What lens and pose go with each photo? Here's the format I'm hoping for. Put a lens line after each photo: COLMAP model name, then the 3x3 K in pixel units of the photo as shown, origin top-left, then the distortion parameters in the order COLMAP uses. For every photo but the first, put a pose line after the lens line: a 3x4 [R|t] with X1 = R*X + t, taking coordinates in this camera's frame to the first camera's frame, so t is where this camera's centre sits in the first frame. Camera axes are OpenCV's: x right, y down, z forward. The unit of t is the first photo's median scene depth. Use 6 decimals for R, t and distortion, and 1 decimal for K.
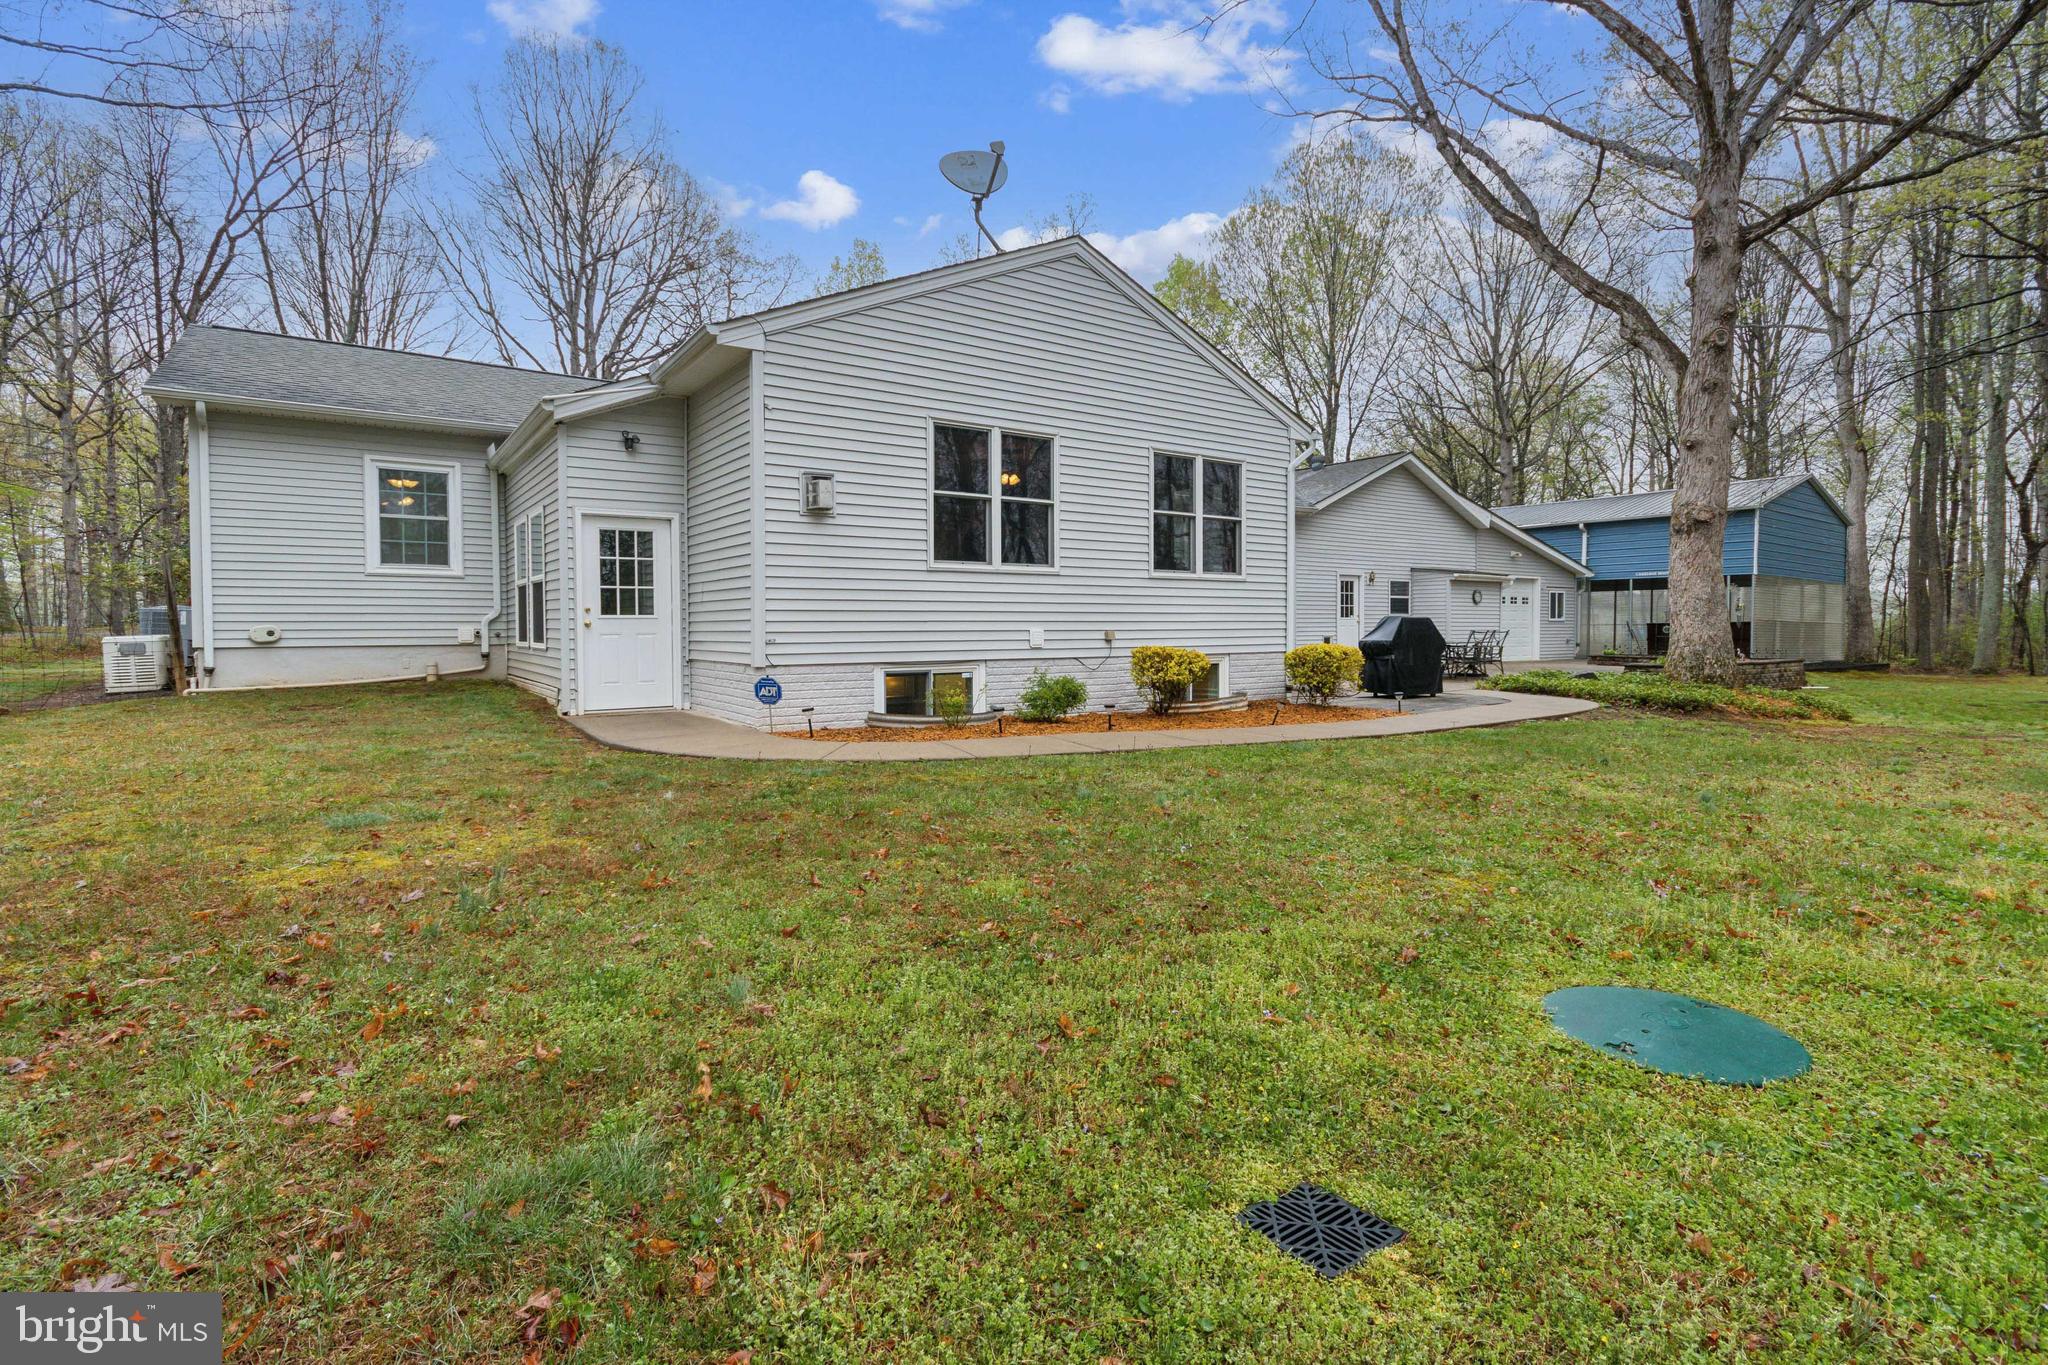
lens RADIAL K [[958.3, 0, 1023.8], [0, 958.3, 631.6], [0, 0, 1]] dist [0.000672, 0.000135]
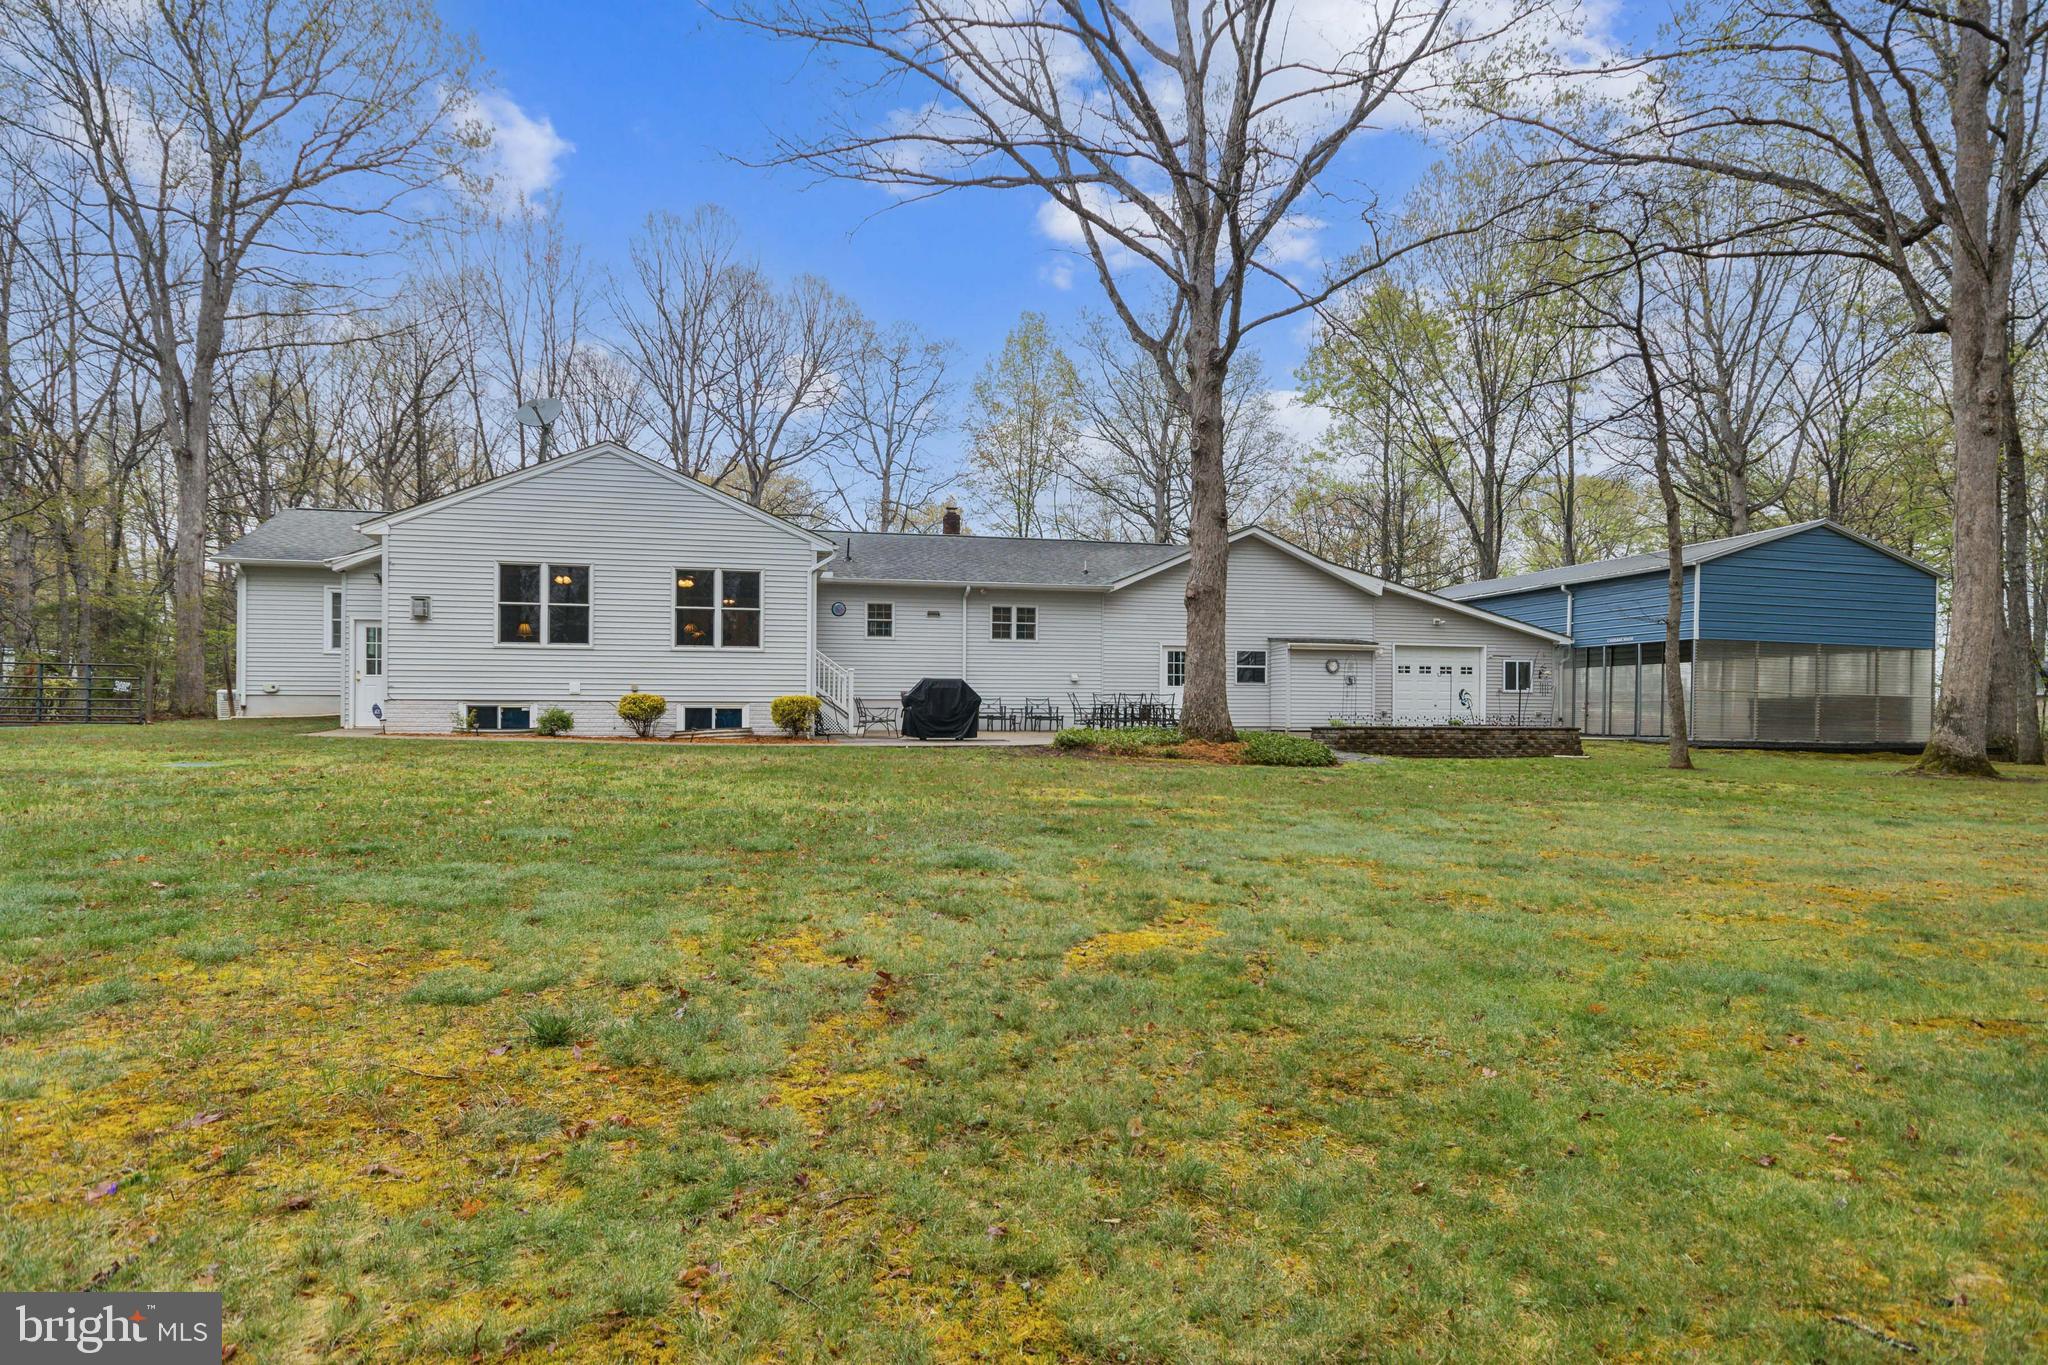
lens RADIAL K [[1153.9, 0, 1024.0], [0, 1153.9, 682.5], [0, 0, 1]] dist [-0.001543, -0.000135]
pose [[0.930345, -0.001524, -0.366683, 1.321065], [-0.010241, 0.999493, -0.030139, 0.043805], [0.366543, 0.031795, 0.929858, -0.502530]]
